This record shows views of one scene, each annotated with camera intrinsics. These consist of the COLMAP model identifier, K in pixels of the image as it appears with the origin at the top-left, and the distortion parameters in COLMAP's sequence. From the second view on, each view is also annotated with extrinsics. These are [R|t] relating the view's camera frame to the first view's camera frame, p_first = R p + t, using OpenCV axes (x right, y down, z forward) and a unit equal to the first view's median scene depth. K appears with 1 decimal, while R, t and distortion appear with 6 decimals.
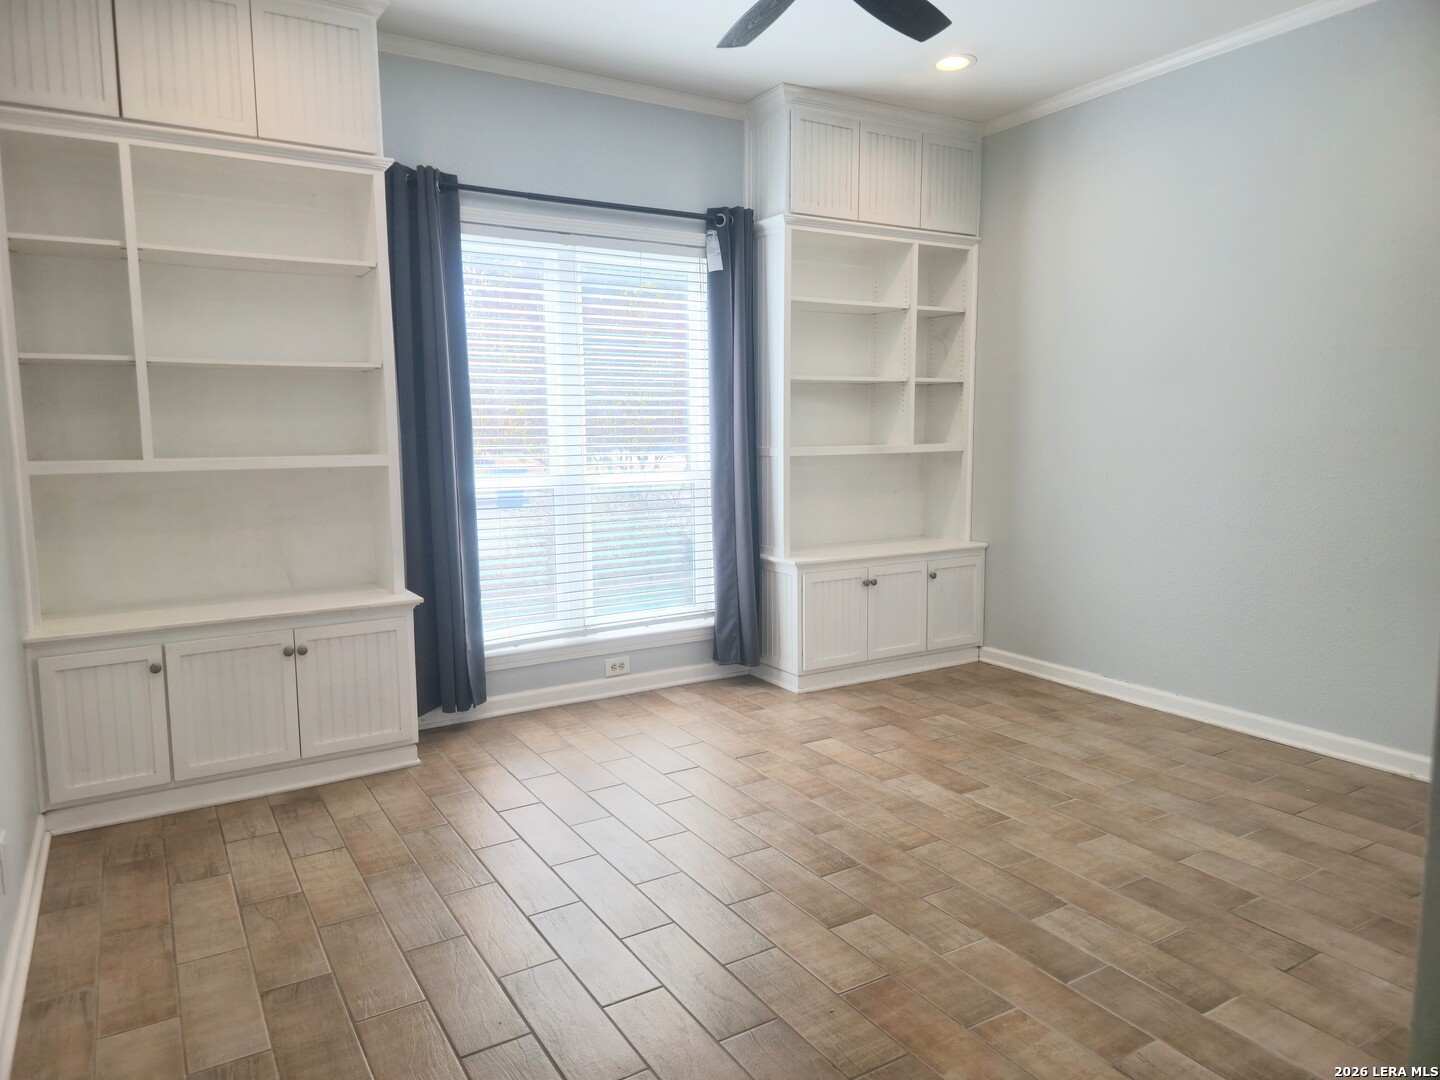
lens RADIAL K [[951.0, 0, 718.2], [0, 951.0, 536.6], [0, 0, 1]] dist [0.053827, -0.042610]
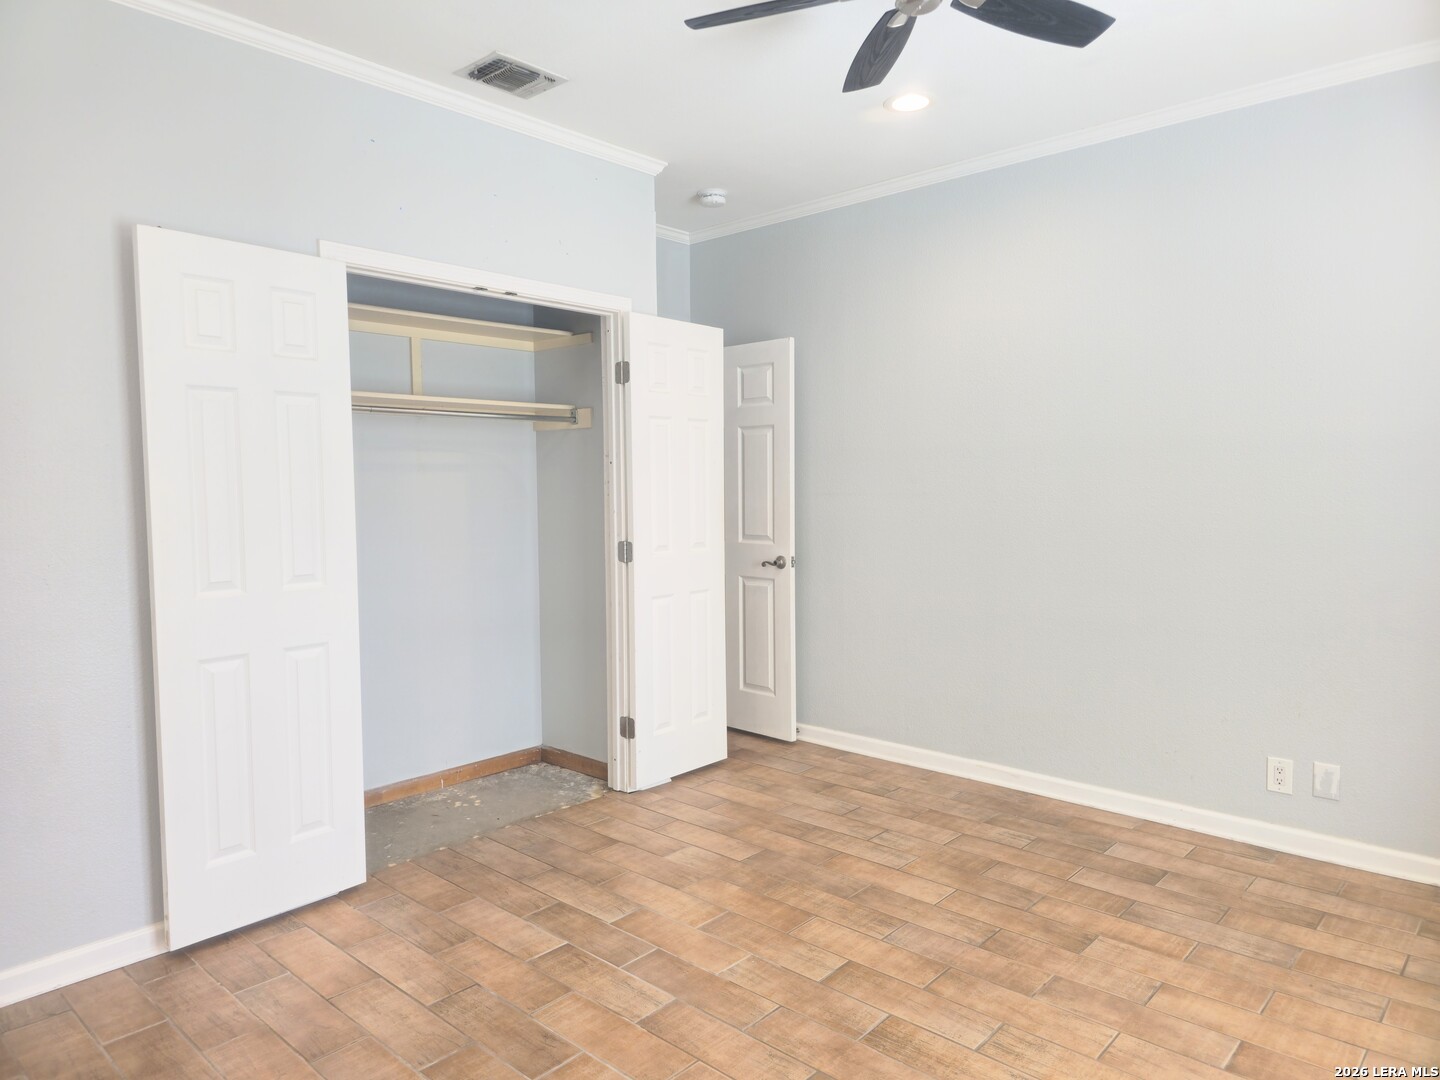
lens RADIAL K [[951.0, 0, 720.7], [0, 951.0, 540.5], [0, 0, 1]] dist [0.053827, -0.042610]
pose [[-0.960663, 0.035784, -0.275403, 0.581325], [-0.015039, 0.983506, 0.180251, -0.294945], [0.277310, 0.177303, -0.944279, 2.026748]]
